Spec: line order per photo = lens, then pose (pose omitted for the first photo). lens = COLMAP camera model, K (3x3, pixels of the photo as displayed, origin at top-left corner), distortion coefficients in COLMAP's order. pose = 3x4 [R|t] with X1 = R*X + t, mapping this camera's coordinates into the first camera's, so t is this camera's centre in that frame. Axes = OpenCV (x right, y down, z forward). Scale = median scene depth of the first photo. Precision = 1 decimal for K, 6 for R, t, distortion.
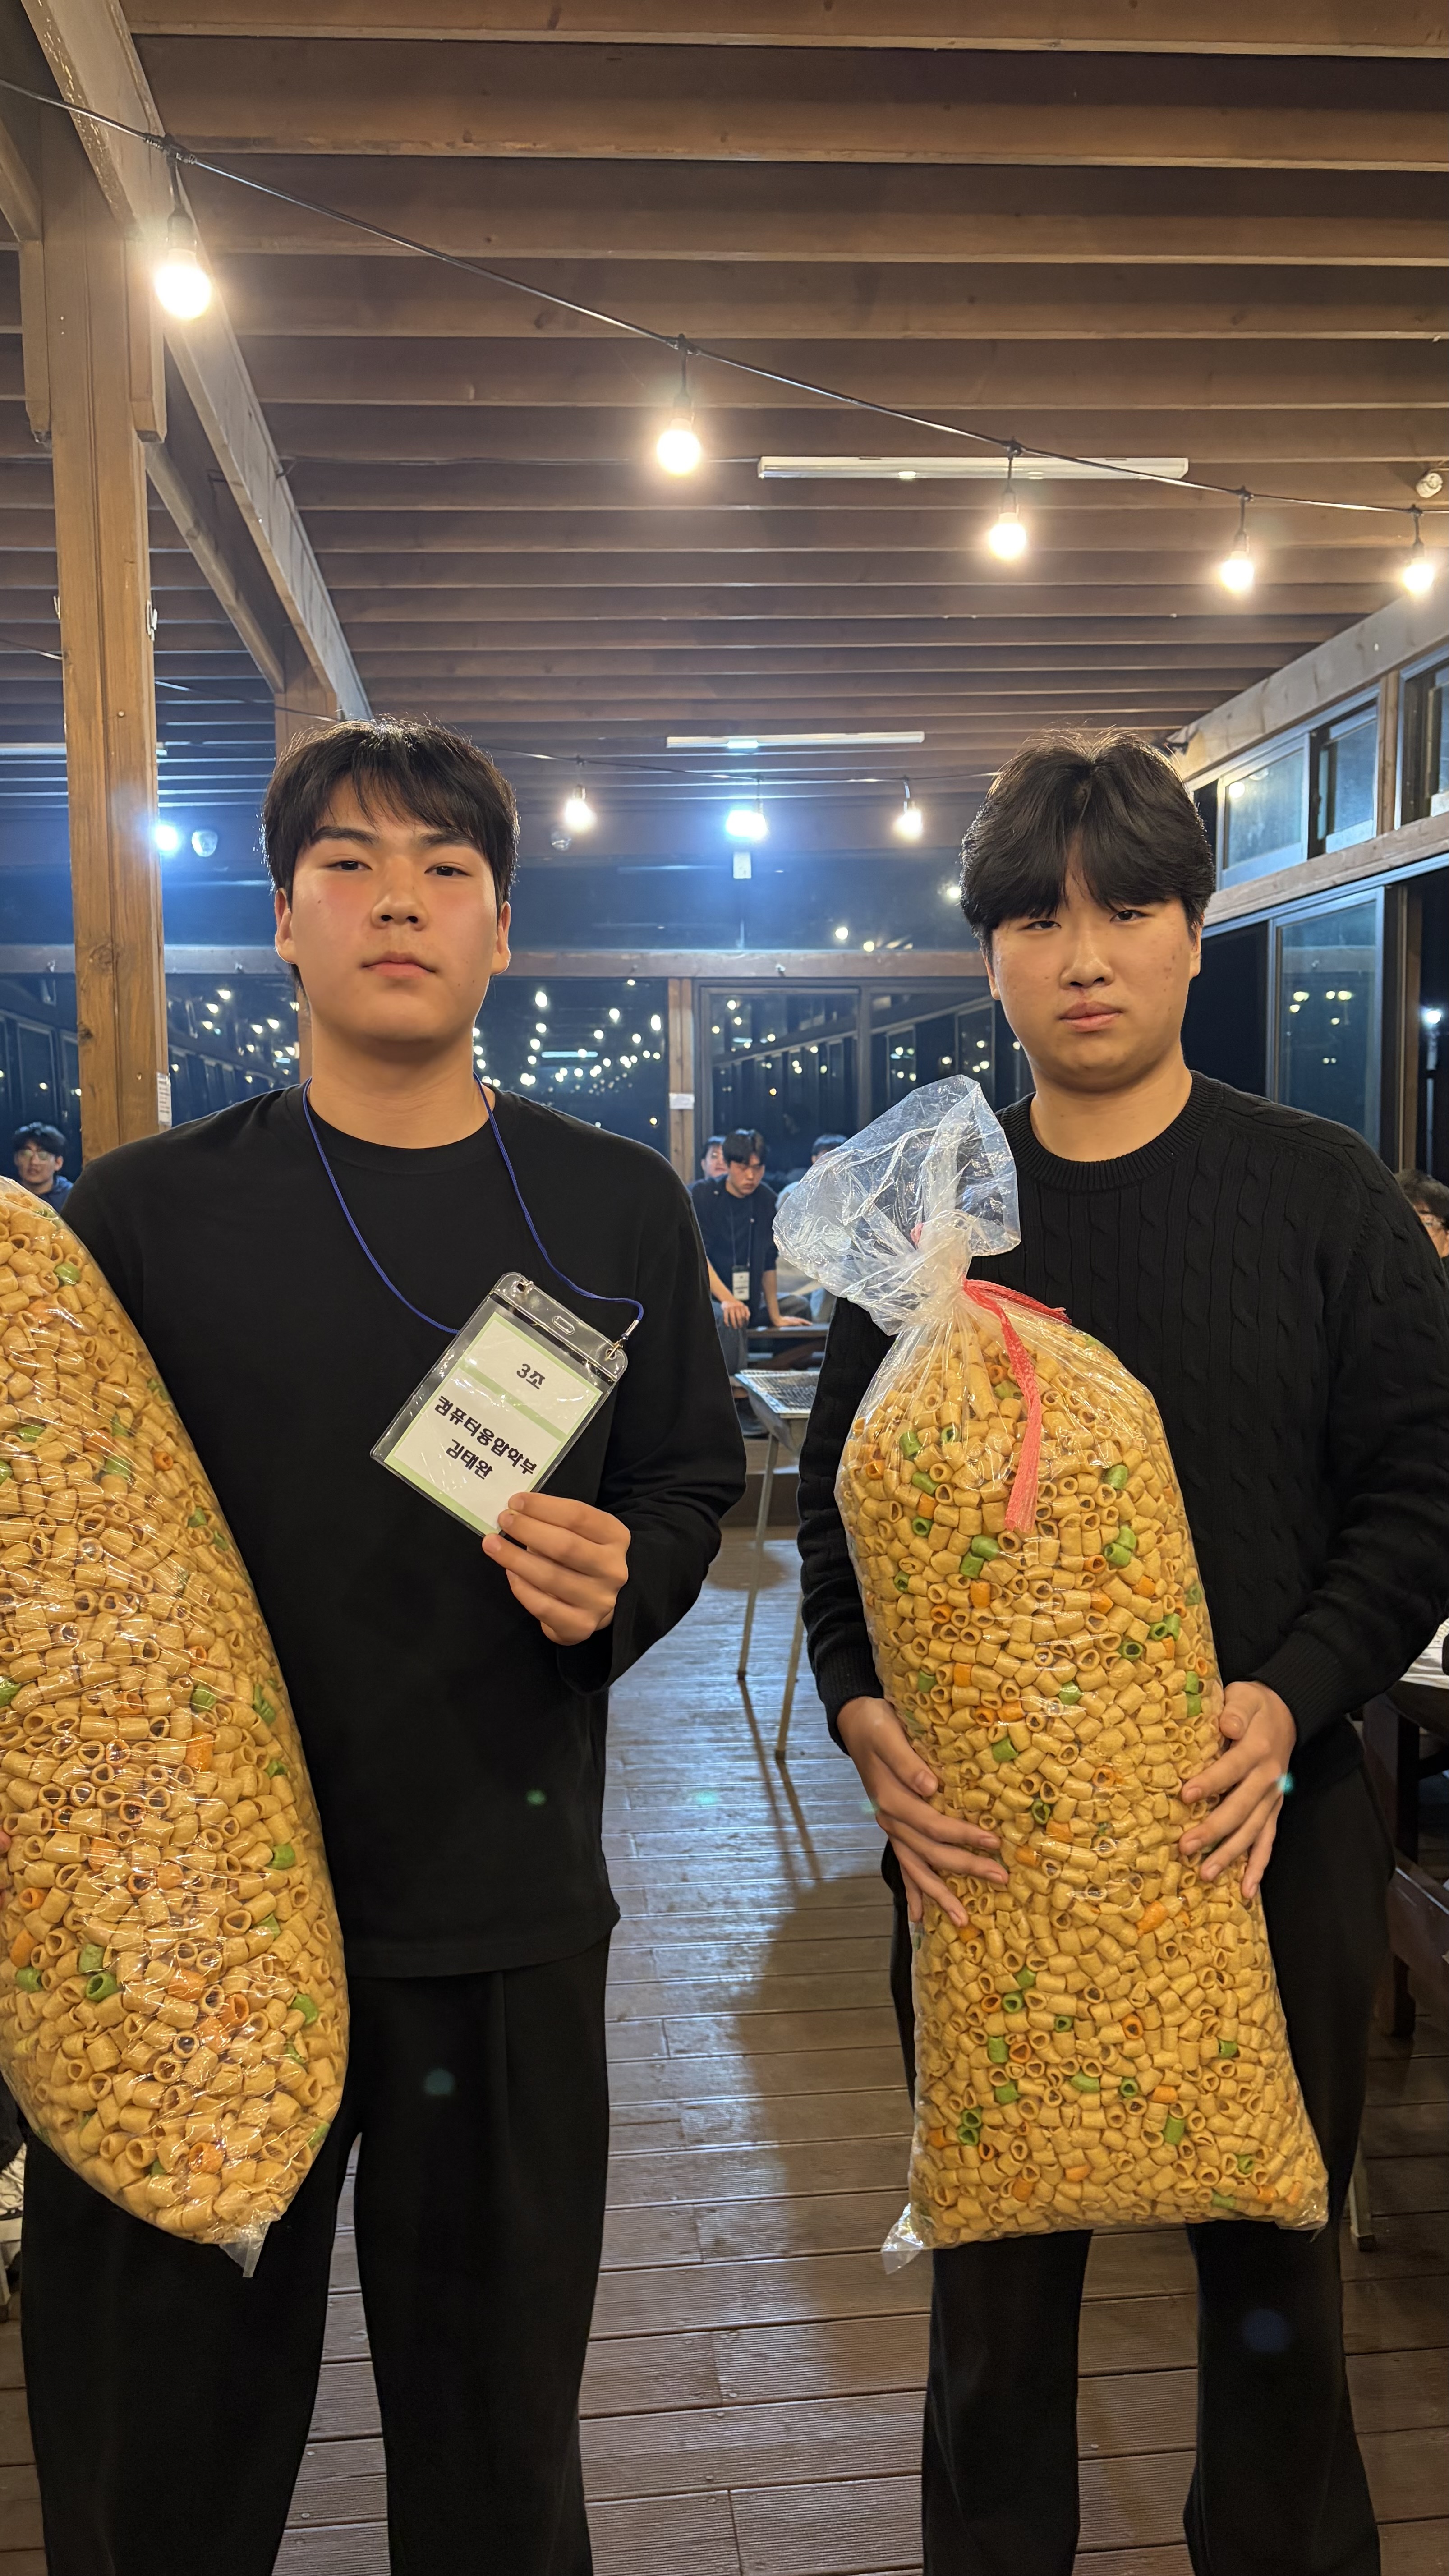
lens RADIAL K [[2014.8, 0, 737.3], [0, 2014.8, 1272.0], [0, 0, 1]] dist [0.046893, -0.028494]
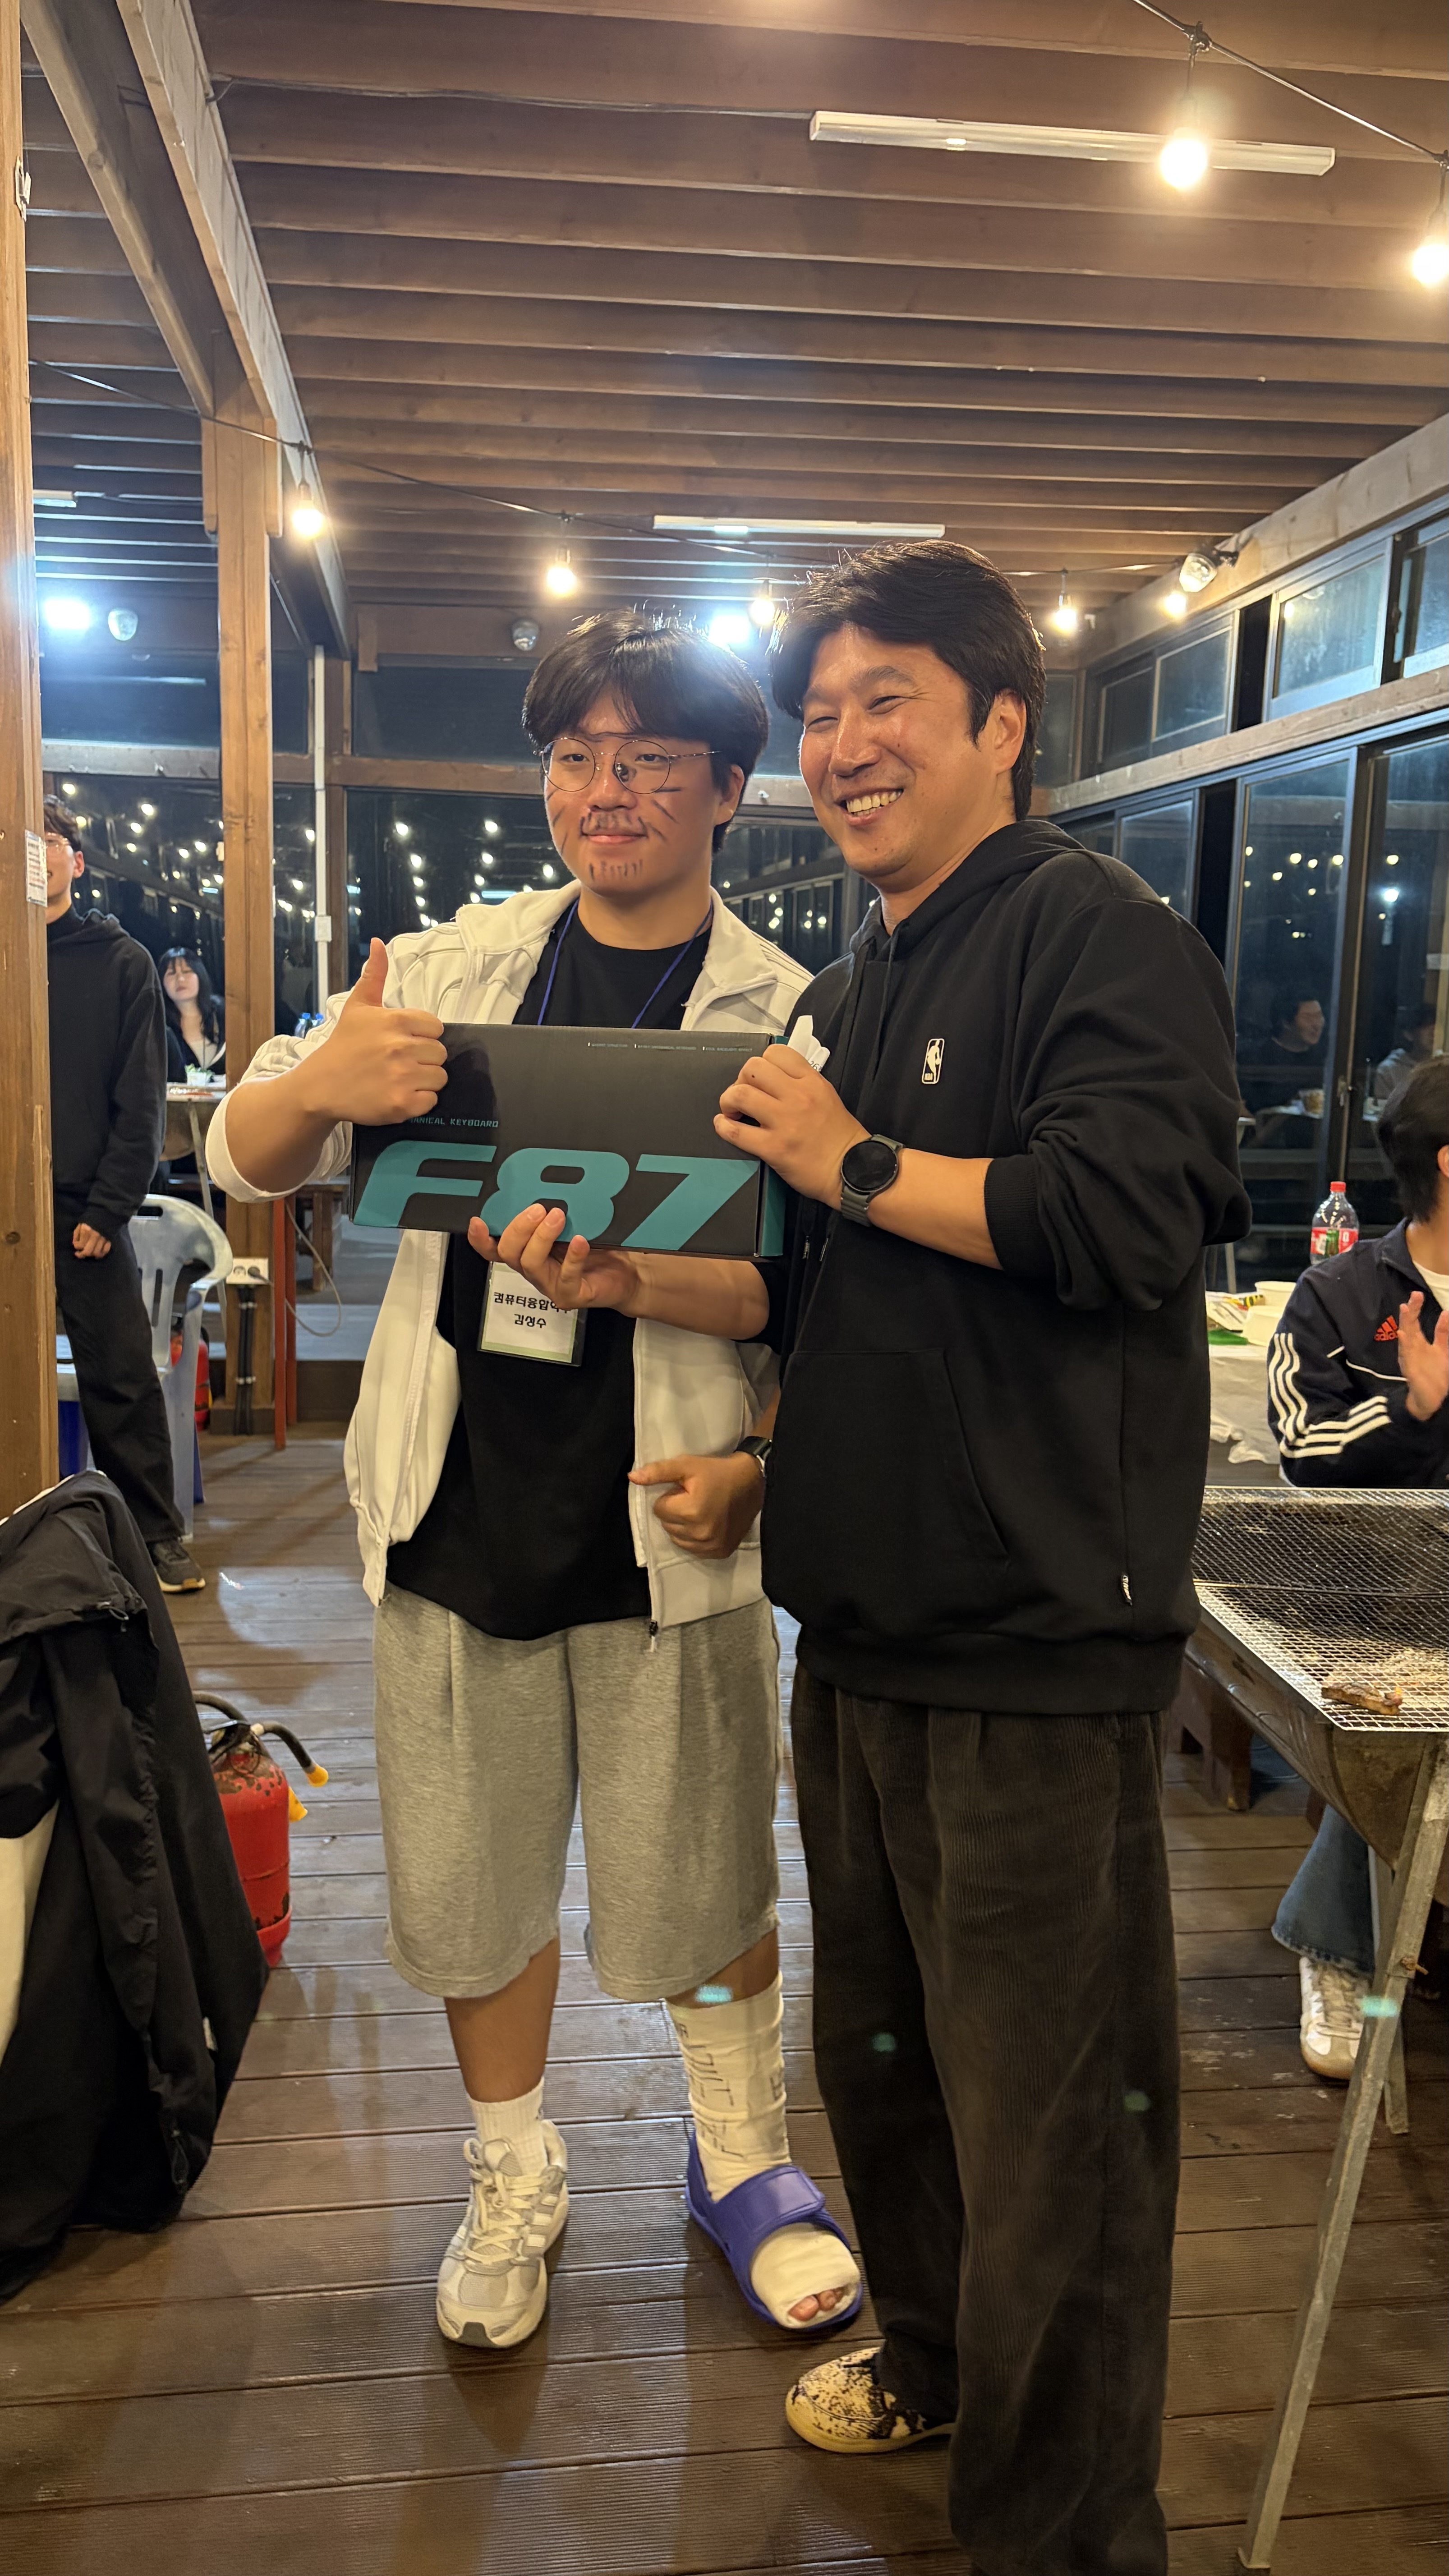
lens RADIAL K [[2014.8, 0, 737.3], [0, 2014.8, 1272.0], [0, 0, 1]] dist [0.046893, -0.028494]
pose [[0.998718, 0.034923, 0.036651, -0.020321], [-0.037388, 0.996924, 0.068887, 0.000810], [-0.034132, -0.070169, 0.996951, 0.102378]]
